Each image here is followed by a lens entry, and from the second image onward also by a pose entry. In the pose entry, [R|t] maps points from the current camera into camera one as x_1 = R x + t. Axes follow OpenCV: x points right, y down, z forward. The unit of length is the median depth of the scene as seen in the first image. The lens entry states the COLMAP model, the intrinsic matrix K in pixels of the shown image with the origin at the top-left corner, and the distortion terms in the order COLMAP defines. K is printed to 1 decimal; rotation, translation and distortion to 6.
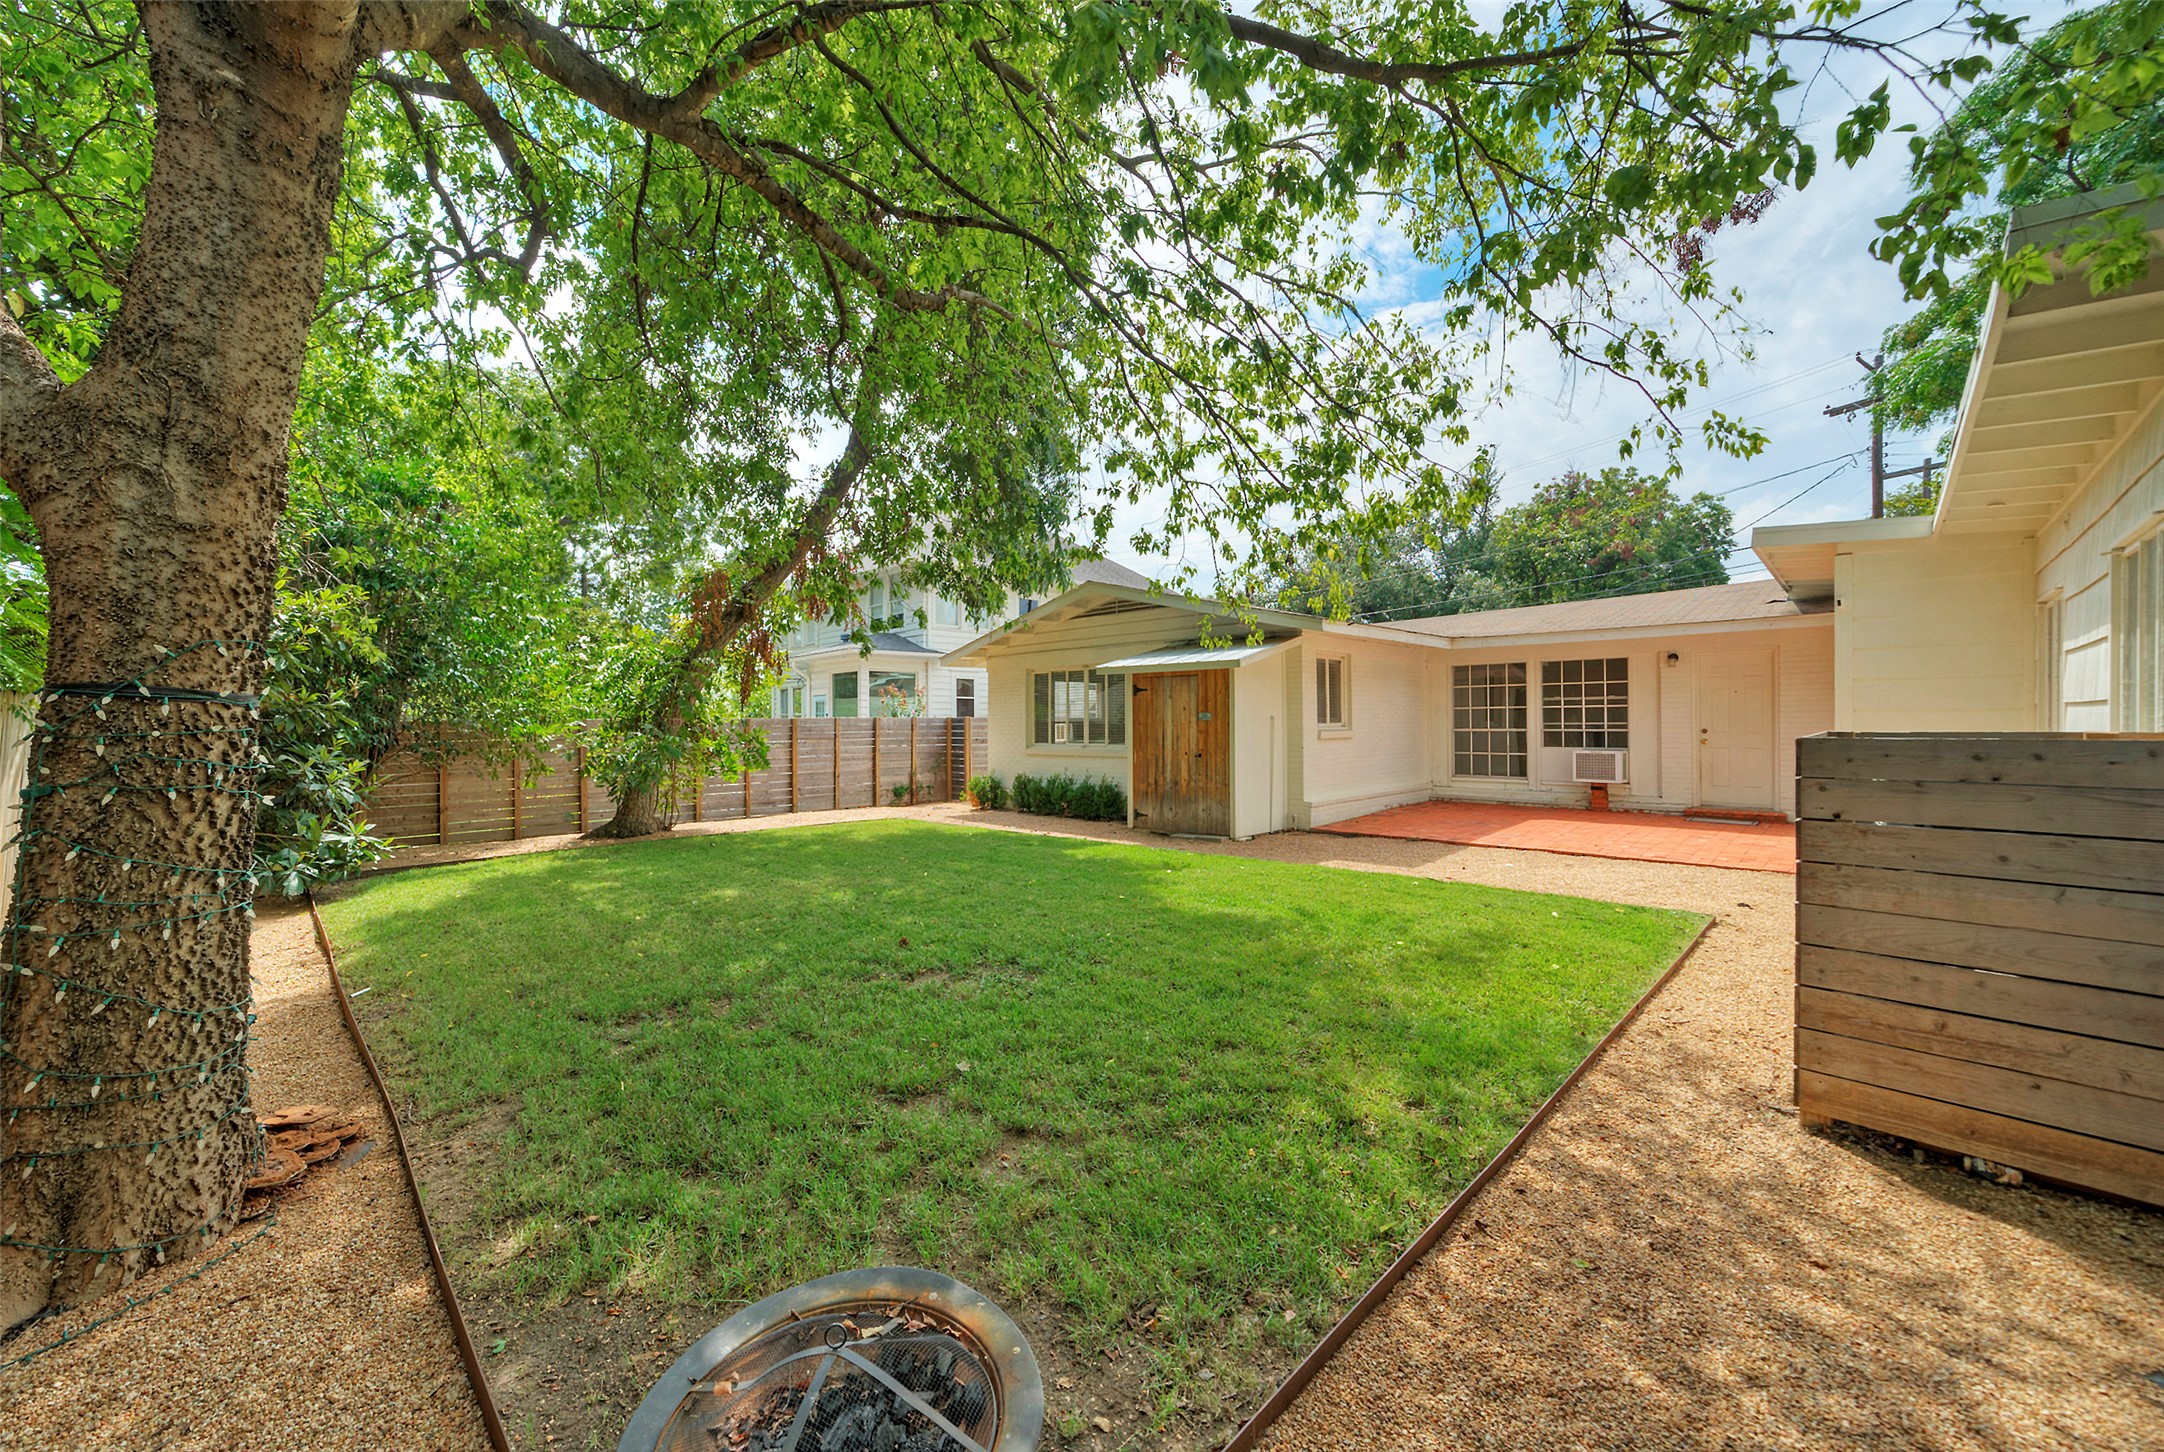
lens RADIAL K [[803.9, 0, 1071.1], [0, 803.9, 731.3], [0, 0, 1]] dist [0.007992, 0.000811]
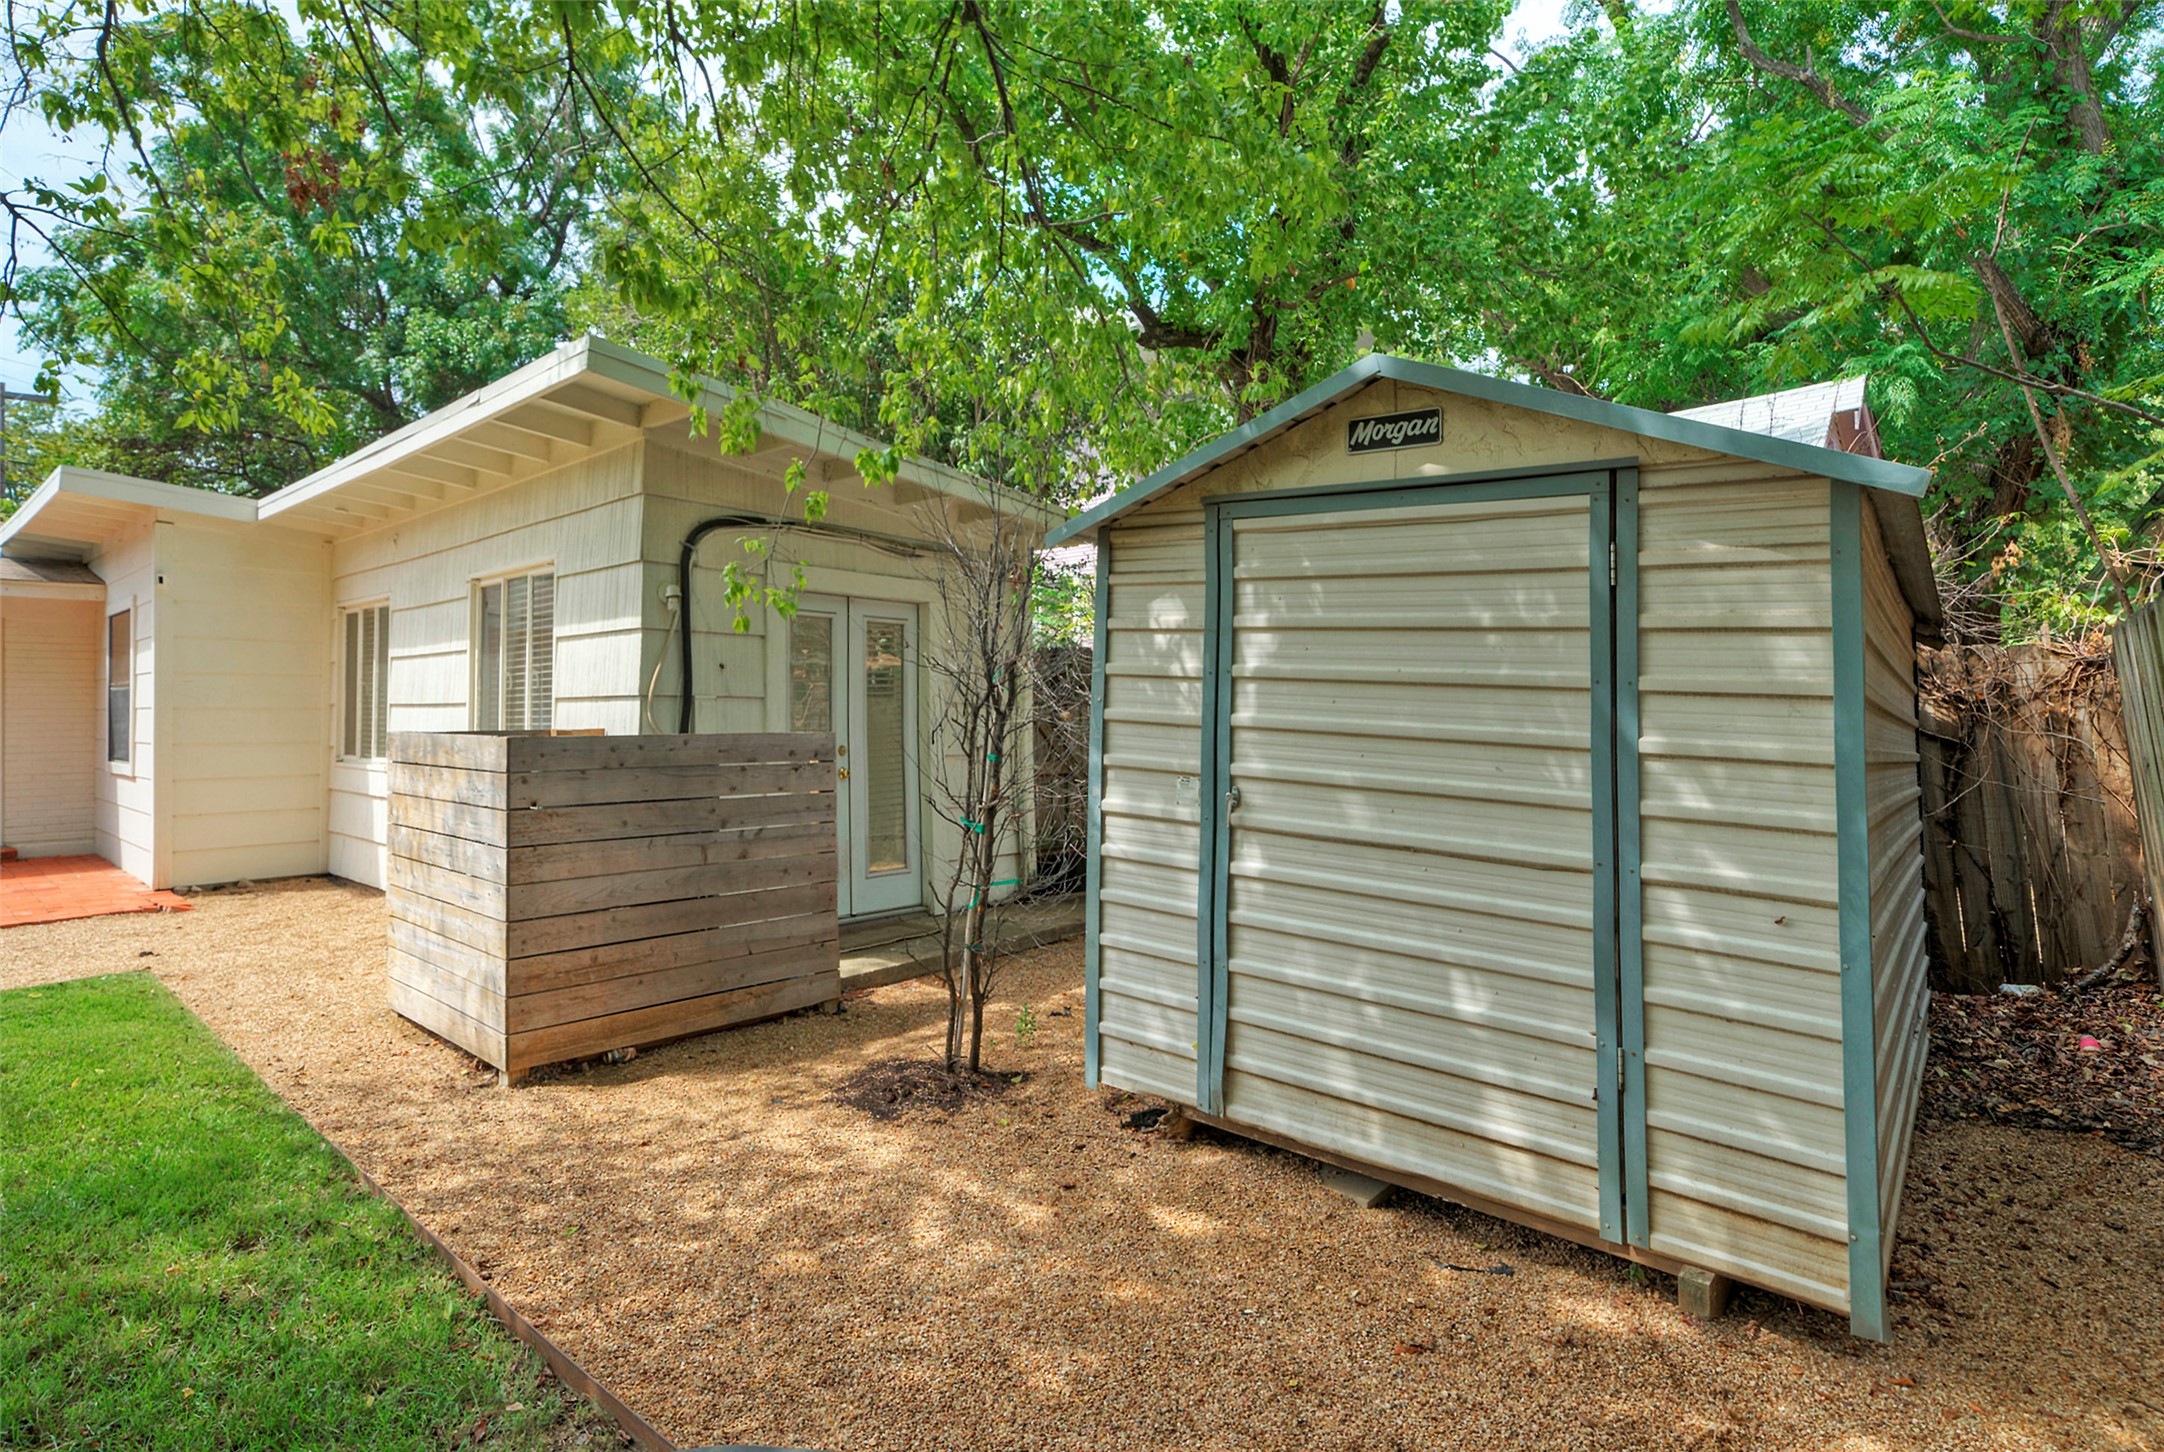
lens RADIAL K [[1072.1, 0, 1100.6], [0, 1072.1, 713.6], [0, 0, 1]] dist [-0.002203, 0.001665]
pose [[-0.090031, 0.012522, 0.995860, -0.544139], [0.009800, 0.999884, -0.011687, 0.001599], [-0.995891, 0.008707, -0.090143, 0.278047]]
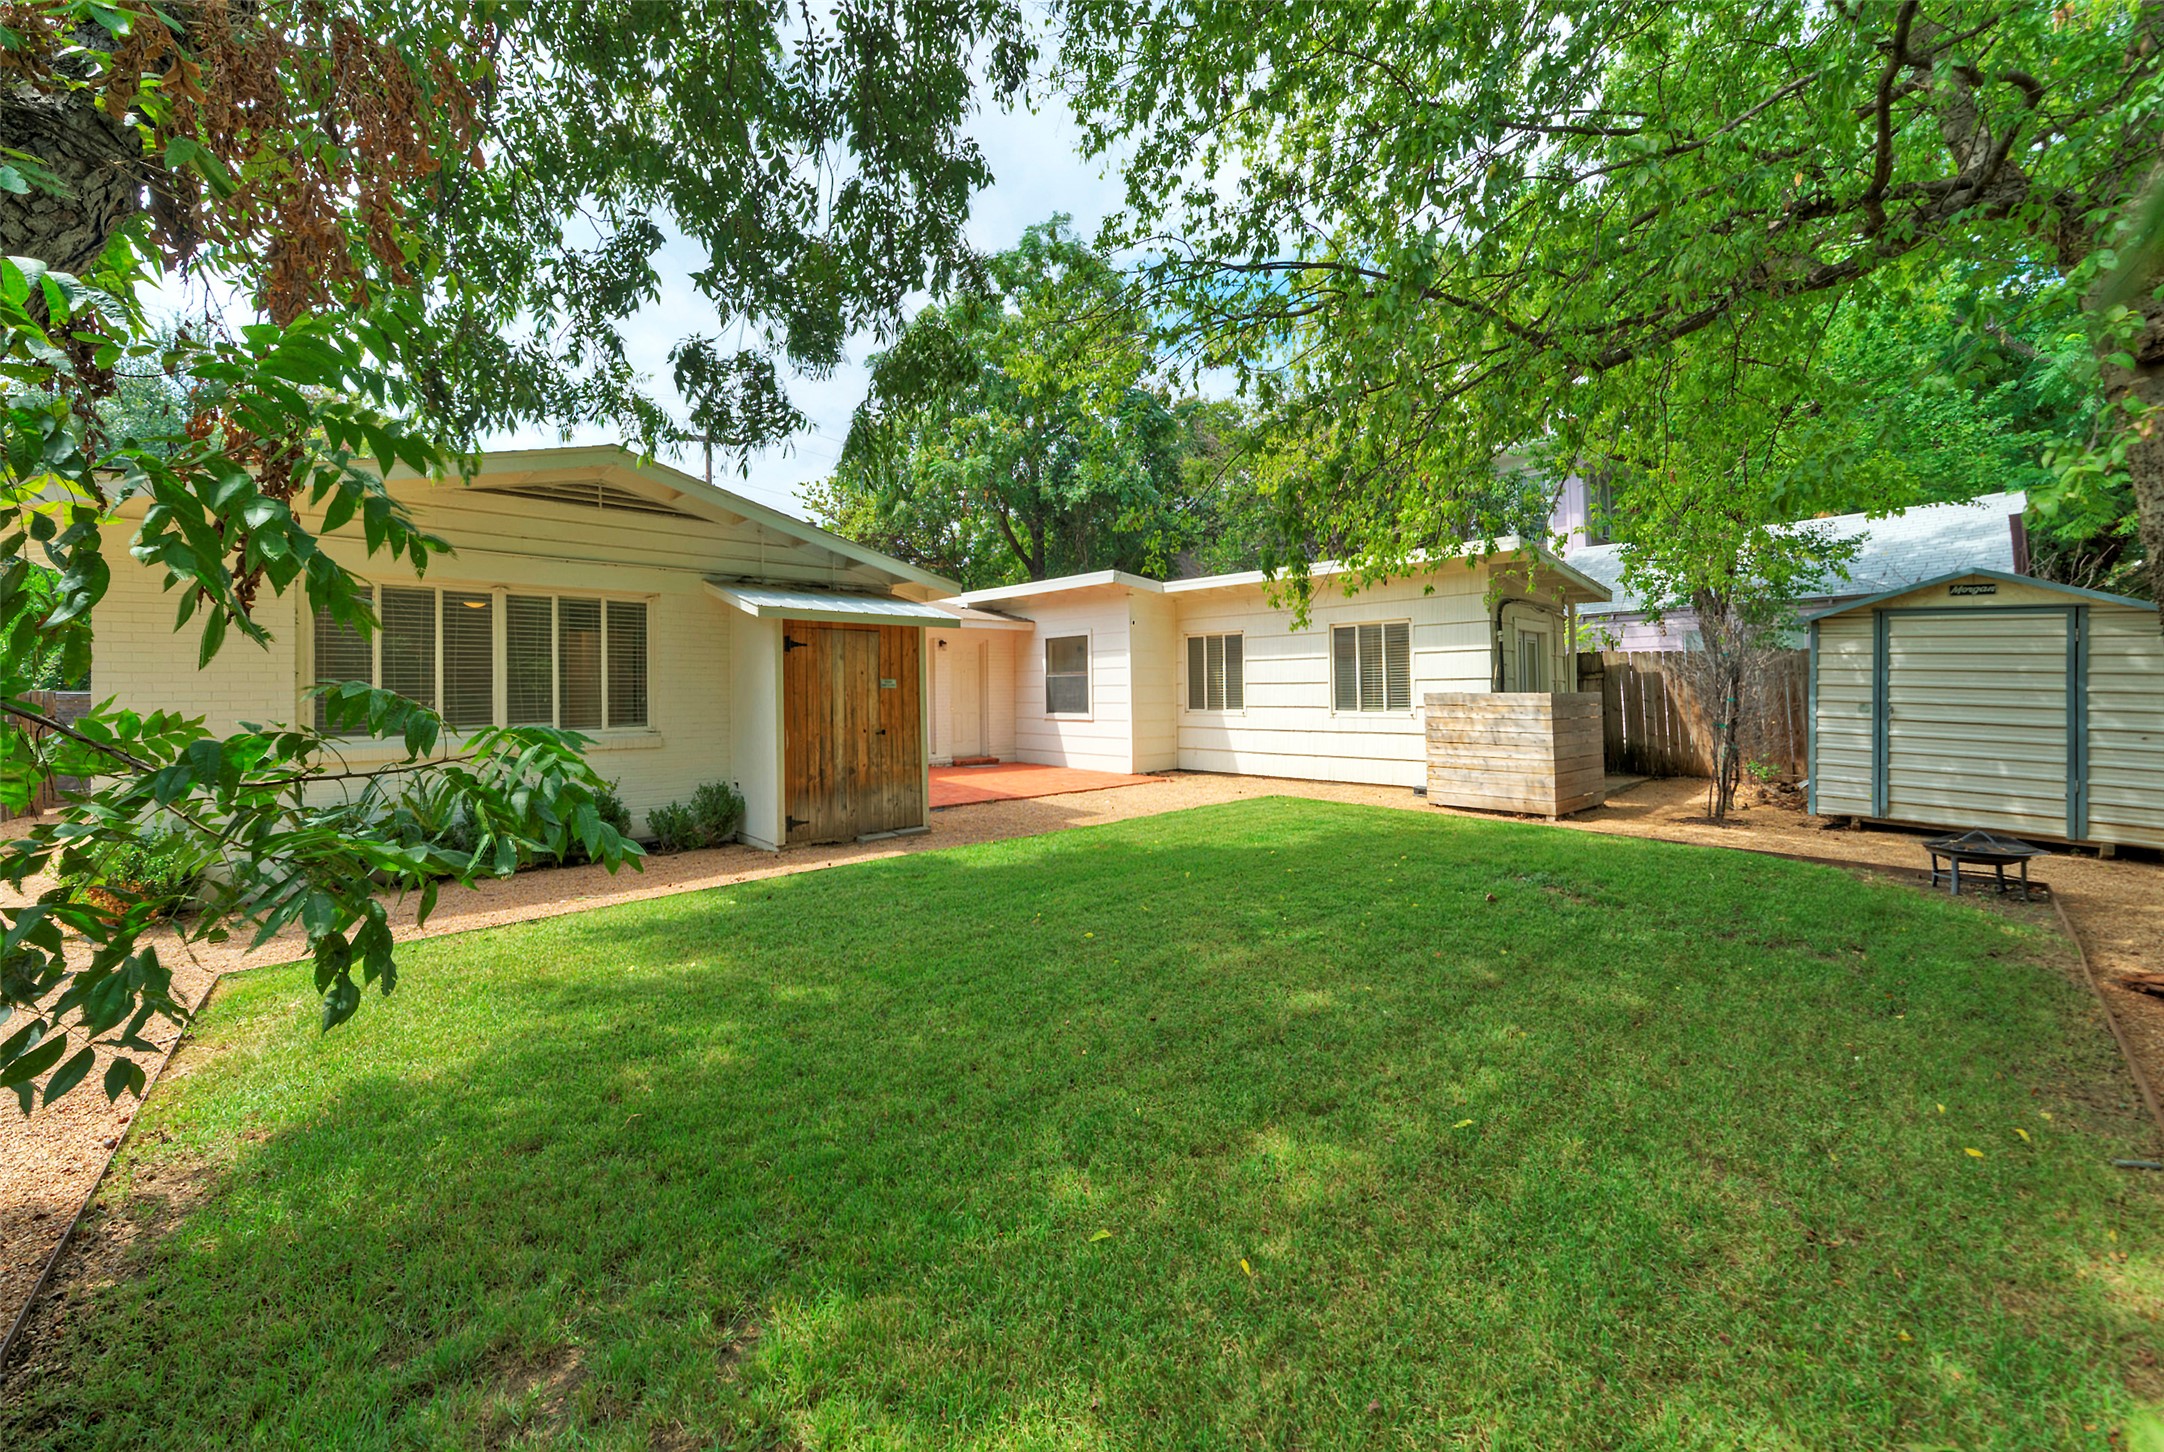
lens RADIAL K [[803.9, 0, 1161.4], [0, 803.9, 691.6], [0, 0, 1]] dist [0.007992, 0.000811]
pose [[-0.013618, 0.010147, 0.999856, -1.847168], [0.016952, 0.999807, -0.009915, 0.007073], [-0.999764, 0.016815, -0.013787, 2.227395]]
